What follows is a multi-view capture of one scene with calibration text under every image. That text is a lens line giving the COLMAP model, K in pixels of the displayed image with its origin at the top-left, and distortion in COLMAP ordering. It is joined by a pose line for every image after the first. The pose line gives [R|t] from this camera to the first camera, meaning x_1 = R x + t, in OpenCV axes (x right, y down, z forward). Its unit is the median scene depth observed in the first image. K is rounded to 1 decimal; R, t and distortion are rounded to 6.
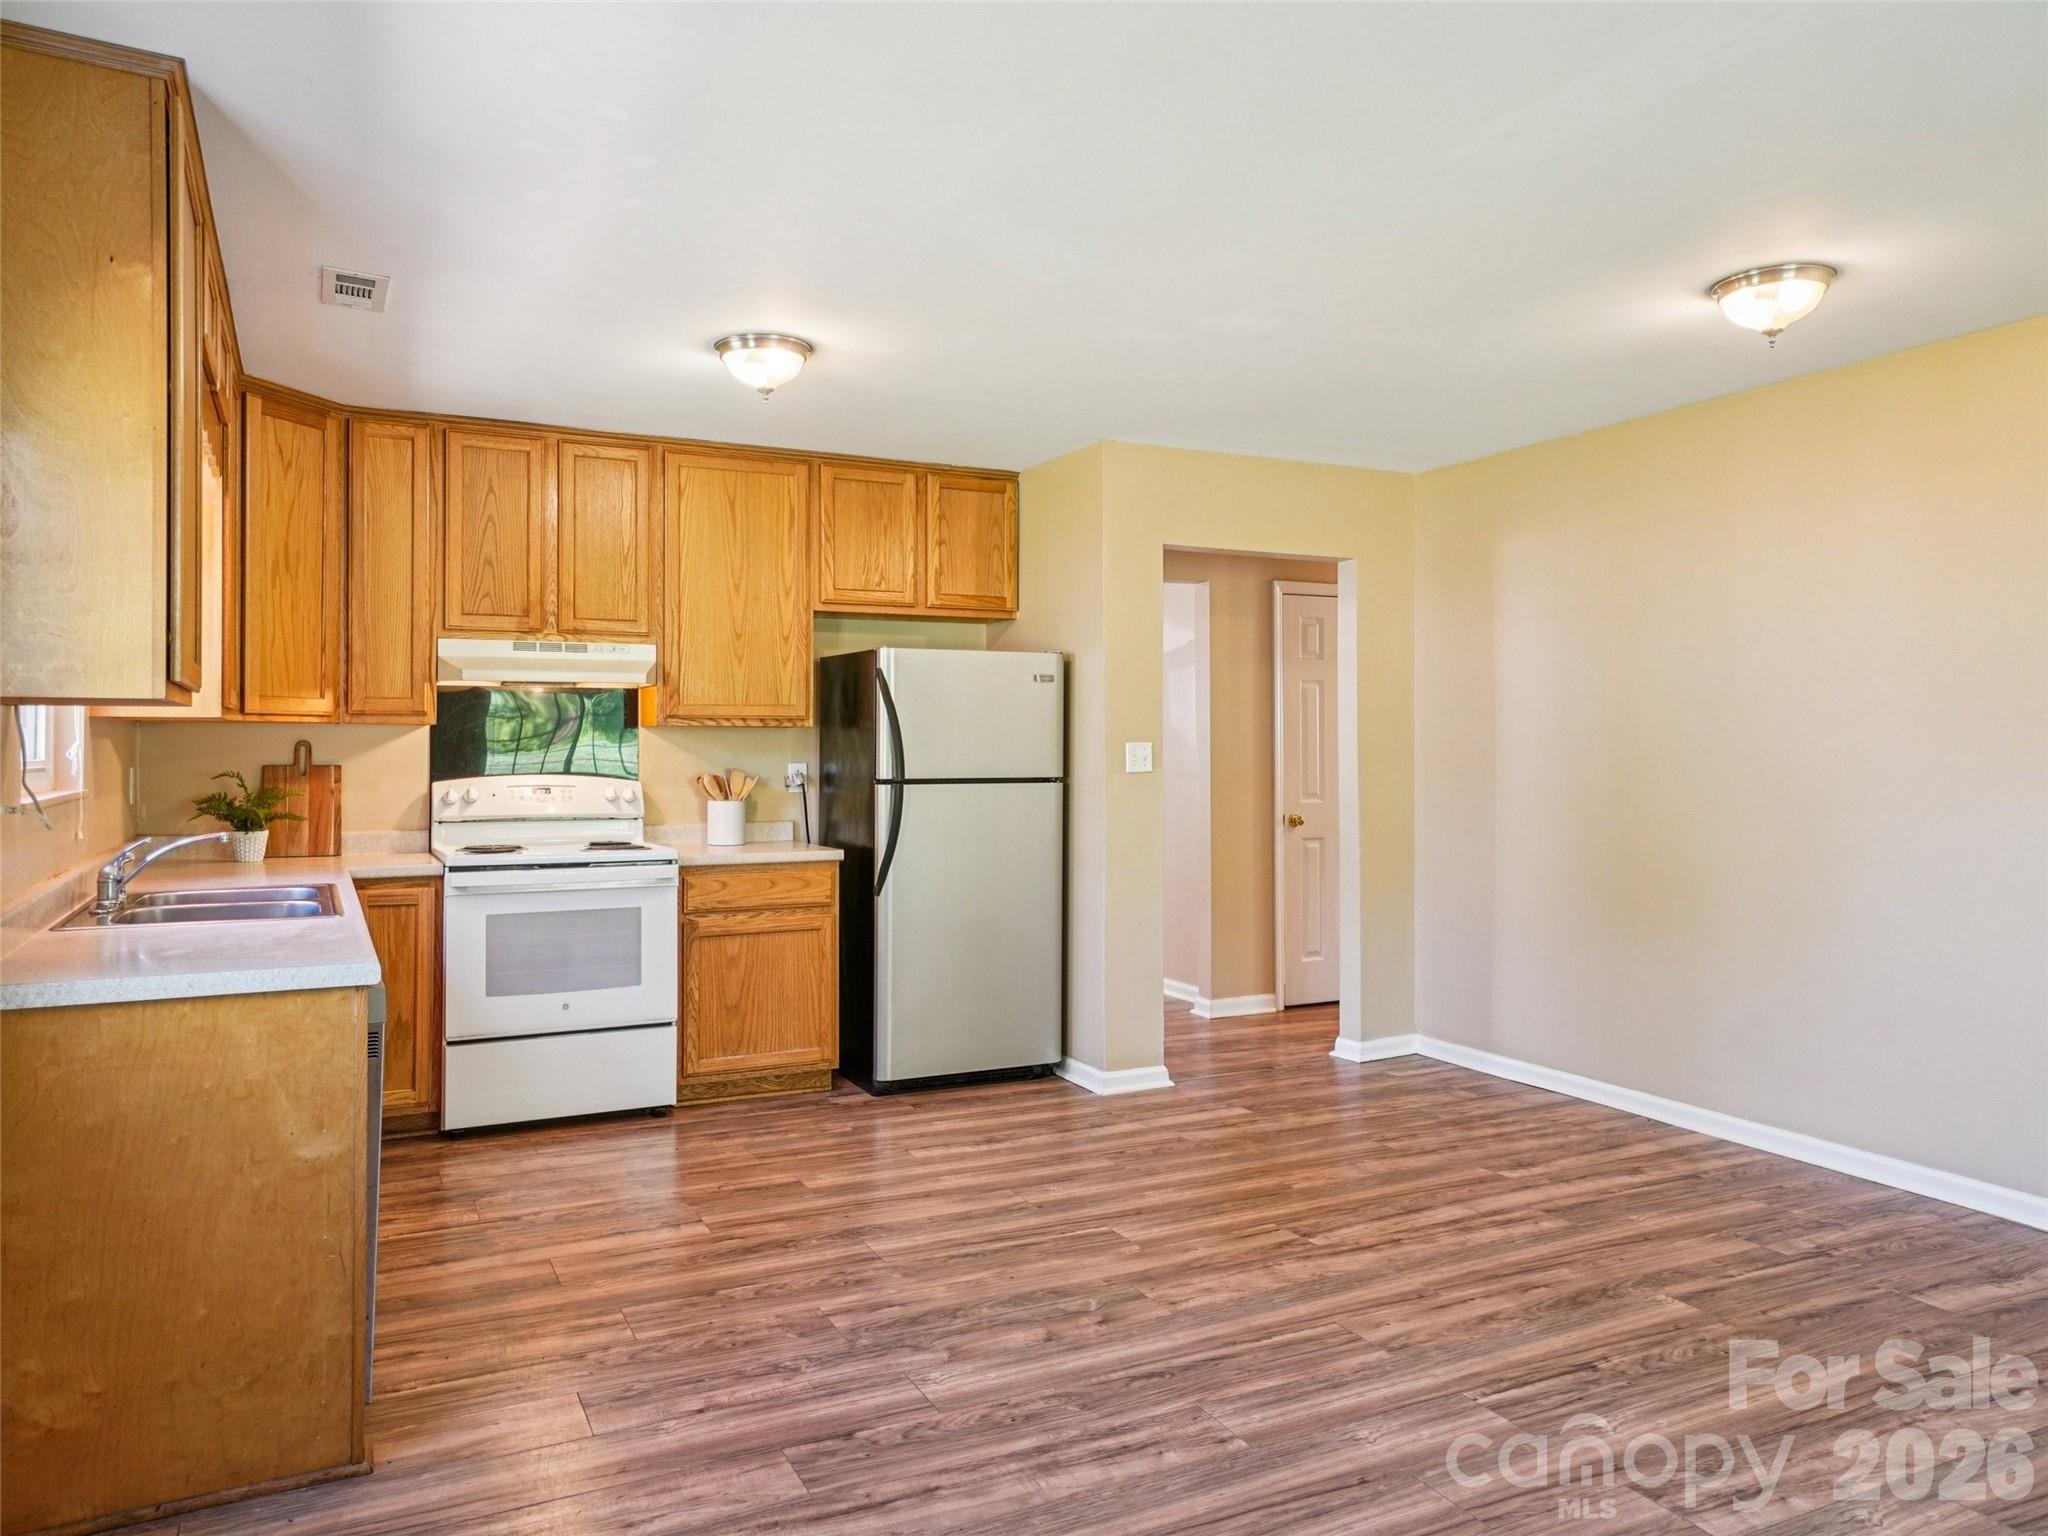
lens RADIAL K [[1403.3, 0, 1018.1], [0, 1403.3, 728.6], [0, 0, 1]] dist [-0.001034, 0.018387]
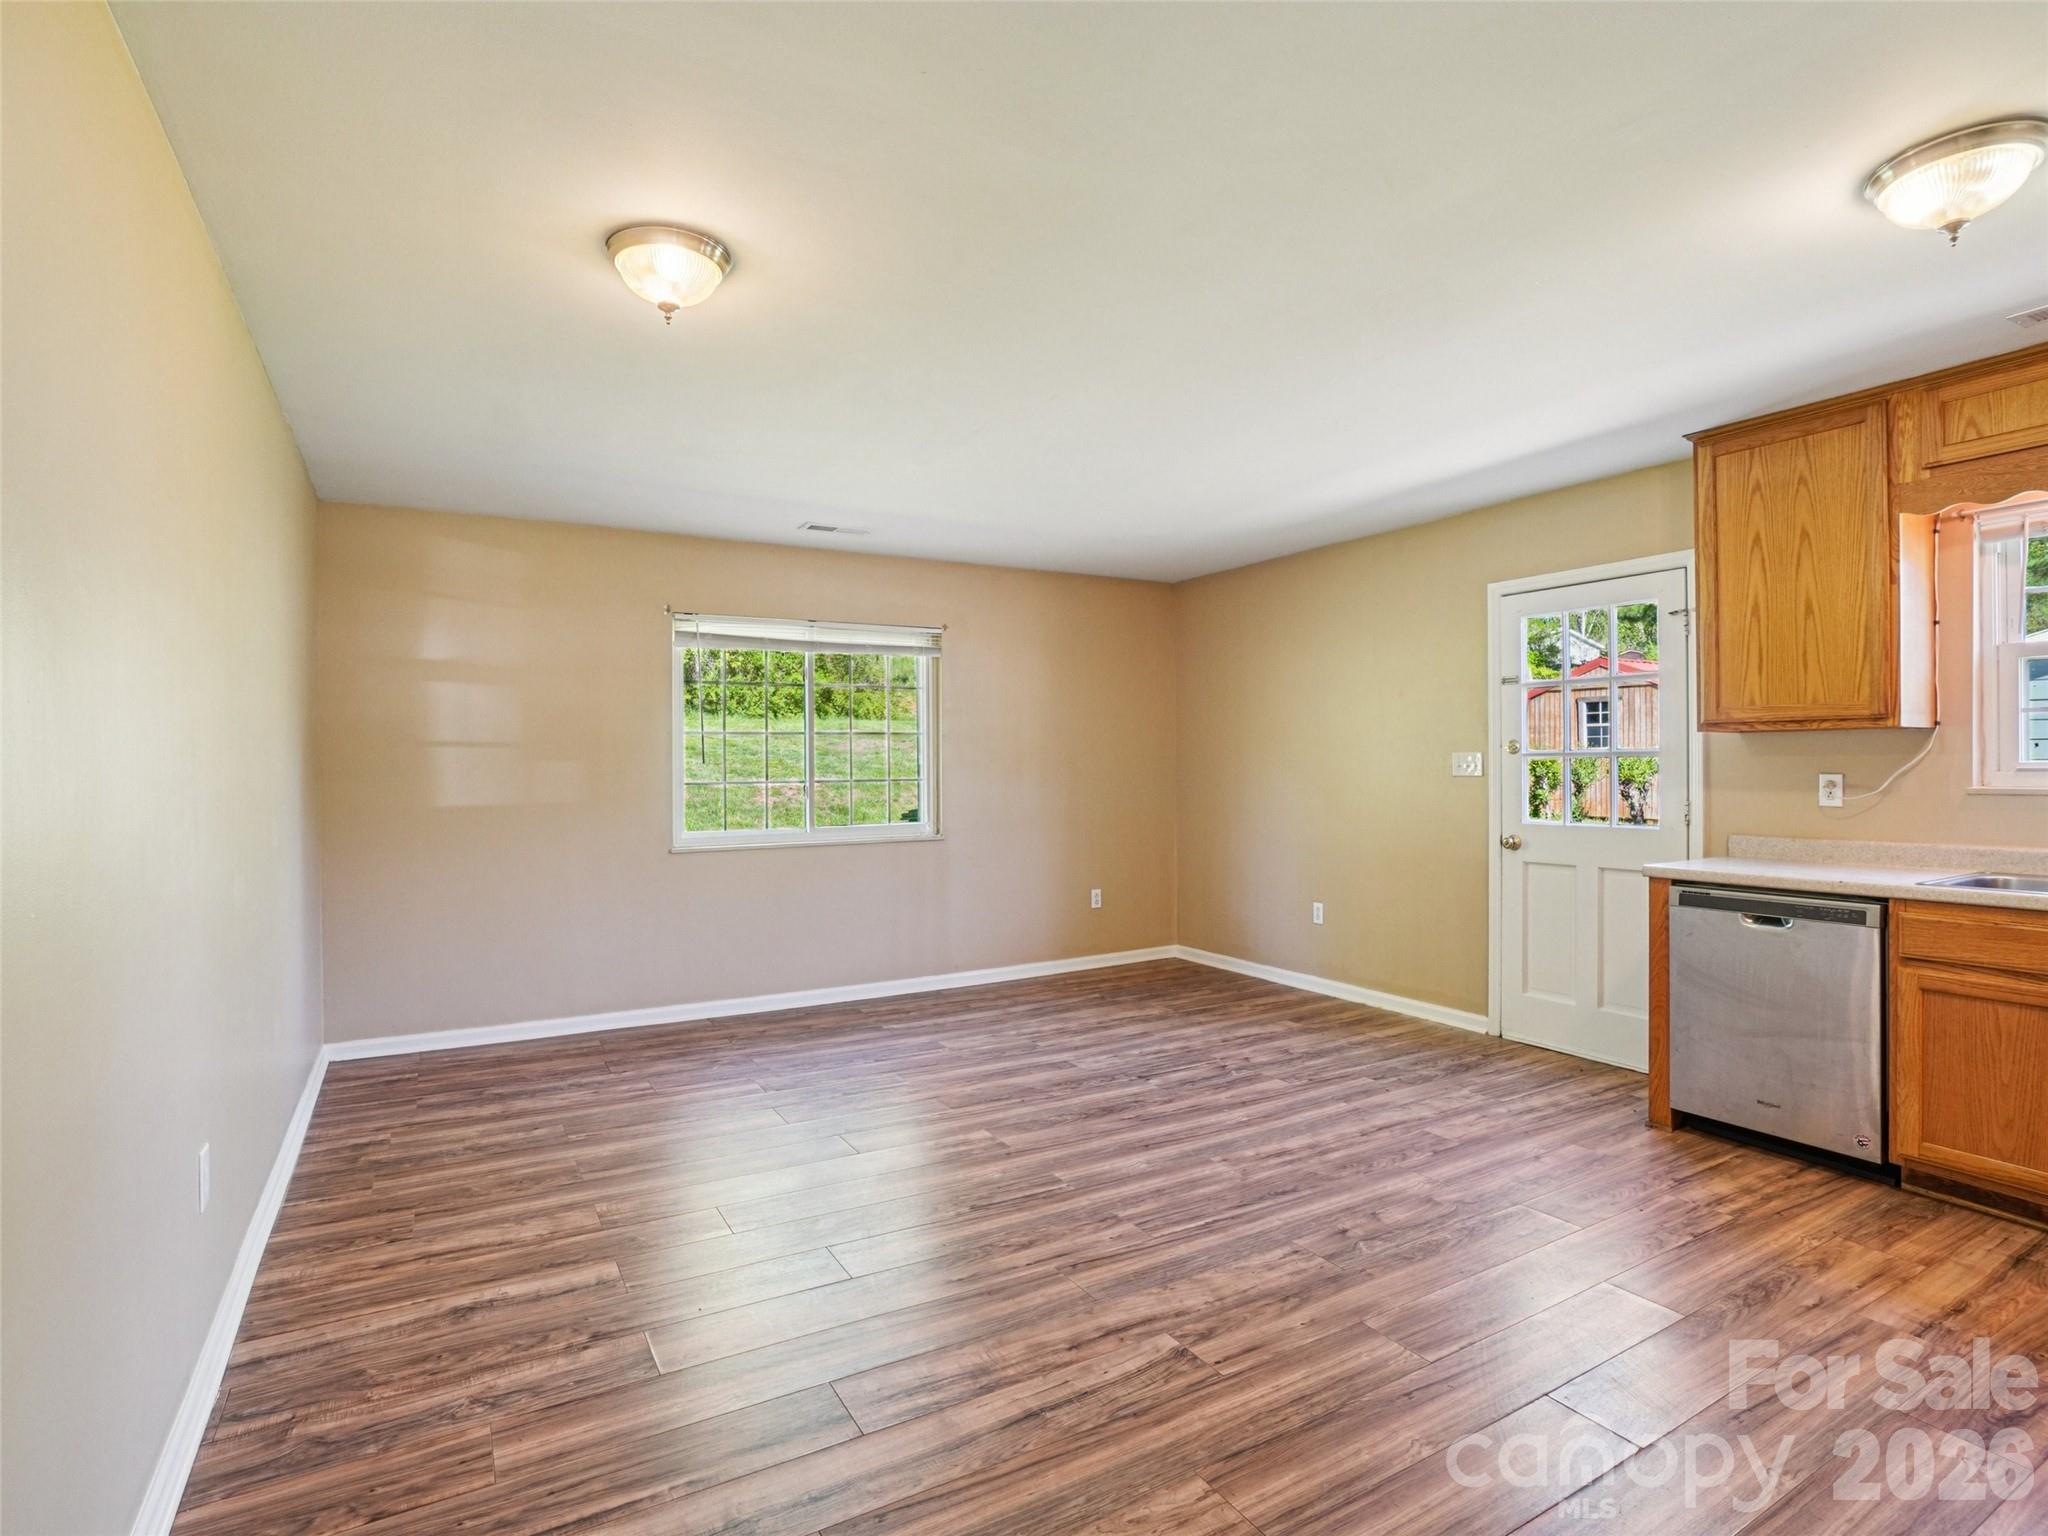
lens RADIAL K [[1031.3, 0, 1004.8], [0, 1031.3, 764.6], [0, 0, 1]] dist [-0.053253, 0.015797]
pose [[-0.998904, 0.007717, -0.046169, 0.254799], [0.008291, 0.999890, -0.012266, 0.018219], [0.046070, -0.012635, -0.998858, 1.219034]]
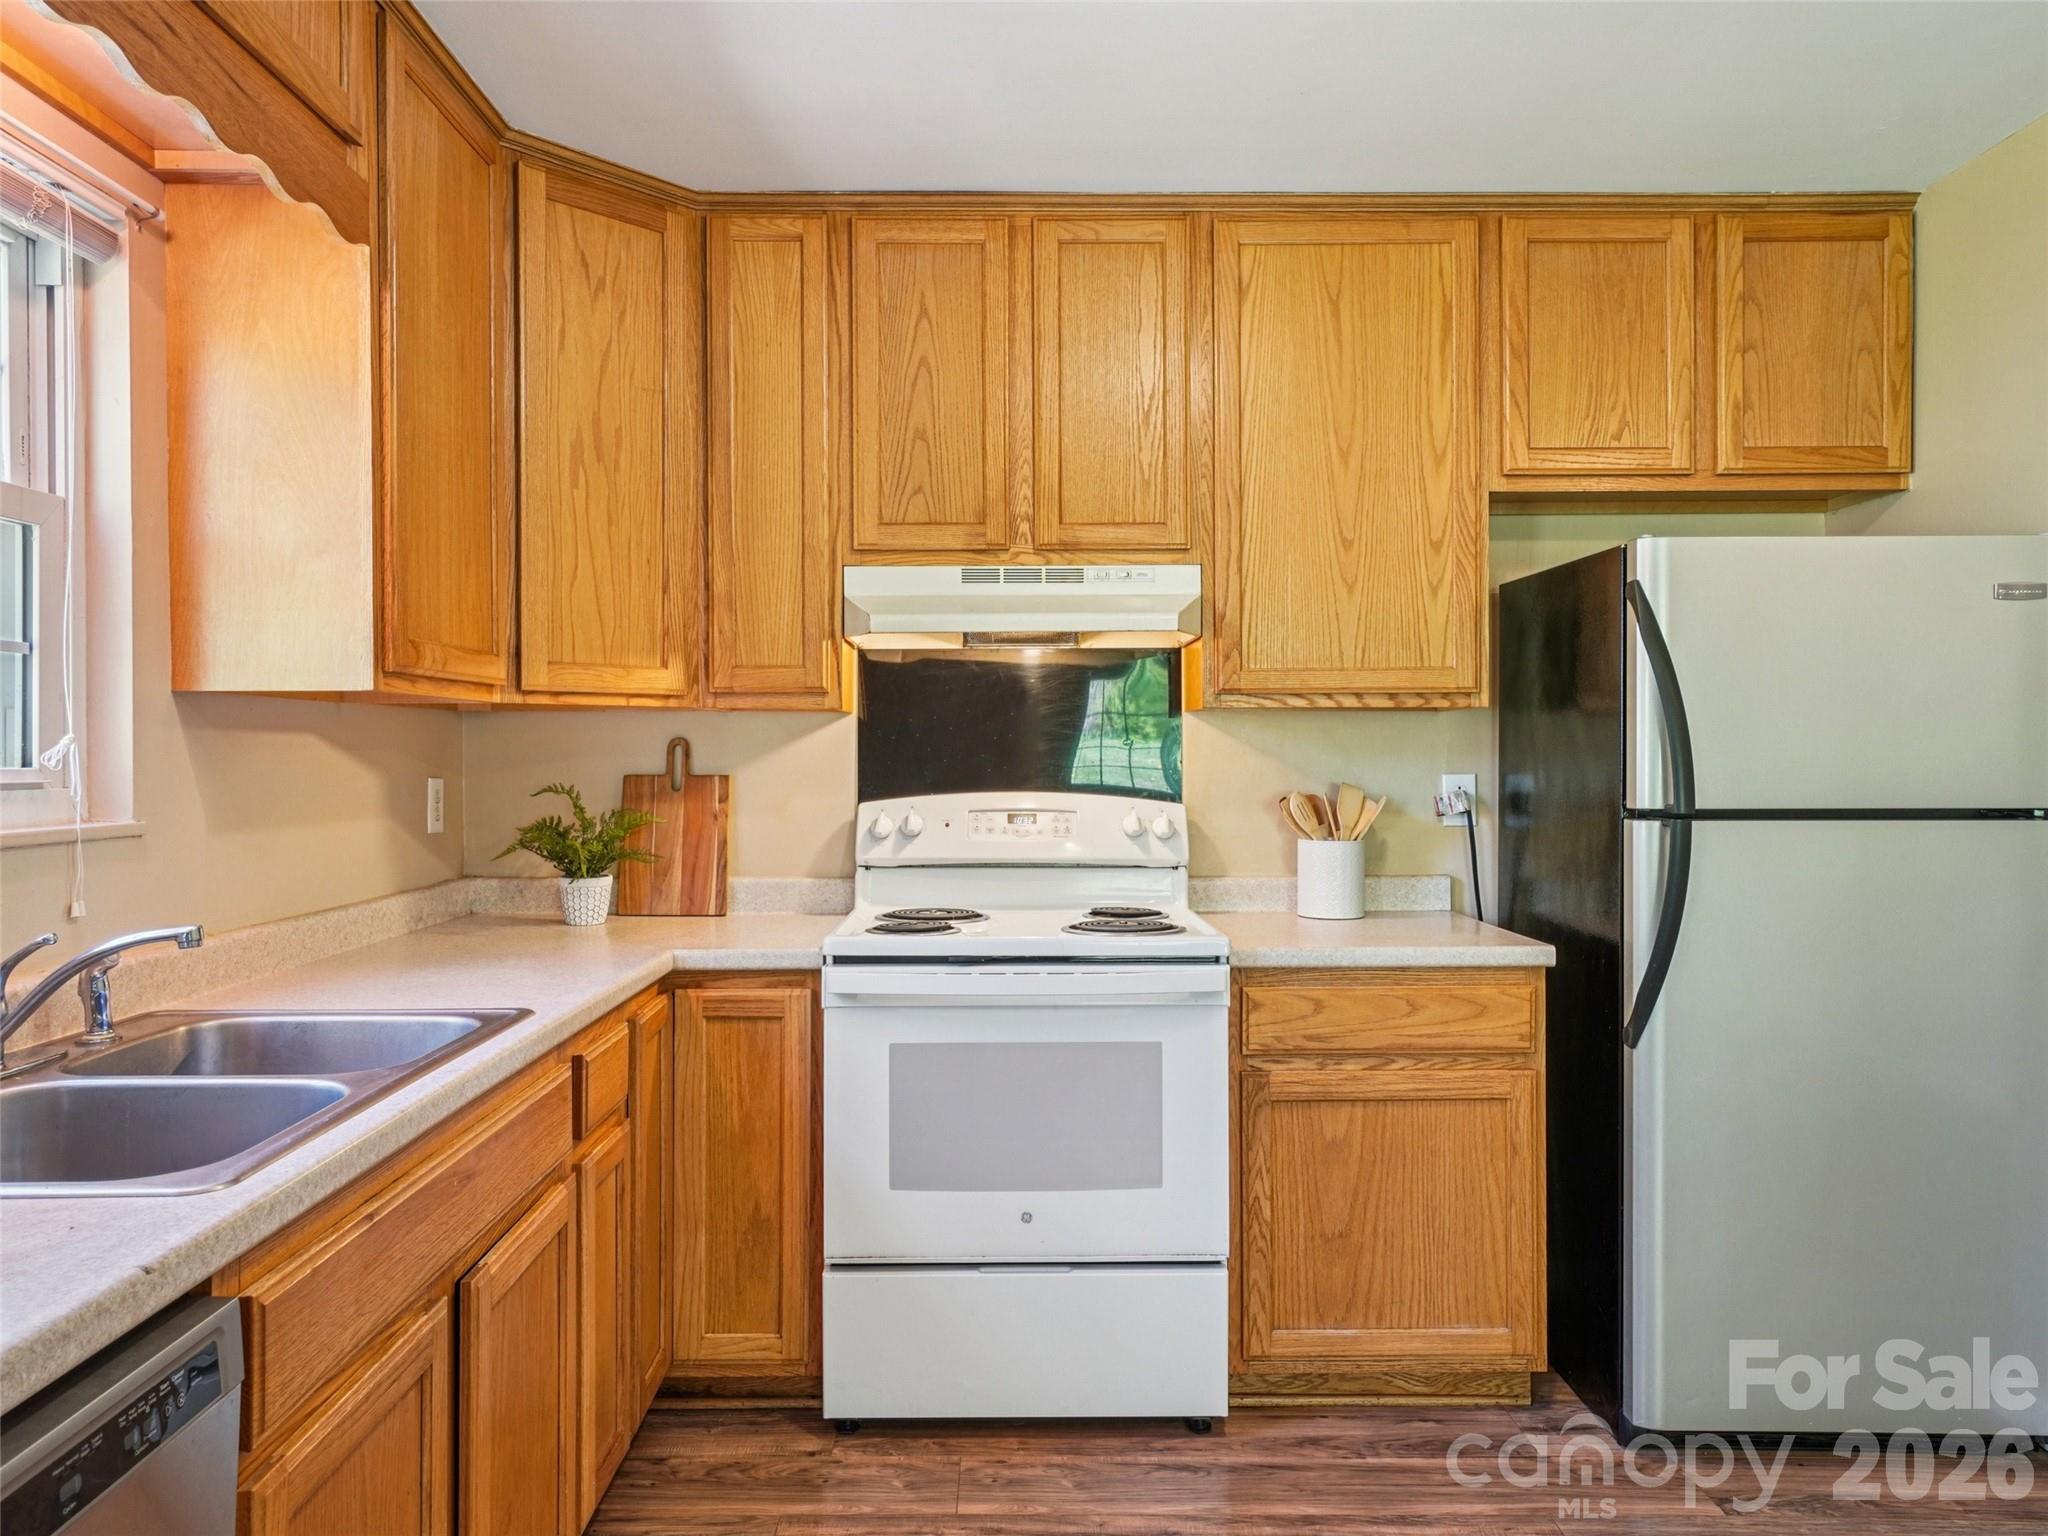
lens RADIAL K [[1403.3, 0, 1017.0], [0, 1403.3, 753.6], [0, 0, 1]] dist [-0.001034, 0.018387]
pose [[0.897700, -0.001788, -0.440603, -0.080868], [0.008433, 0.999878, 0.013126, 0.008910], [0.440526, -0.015499, 0.897606, 0.493560]]
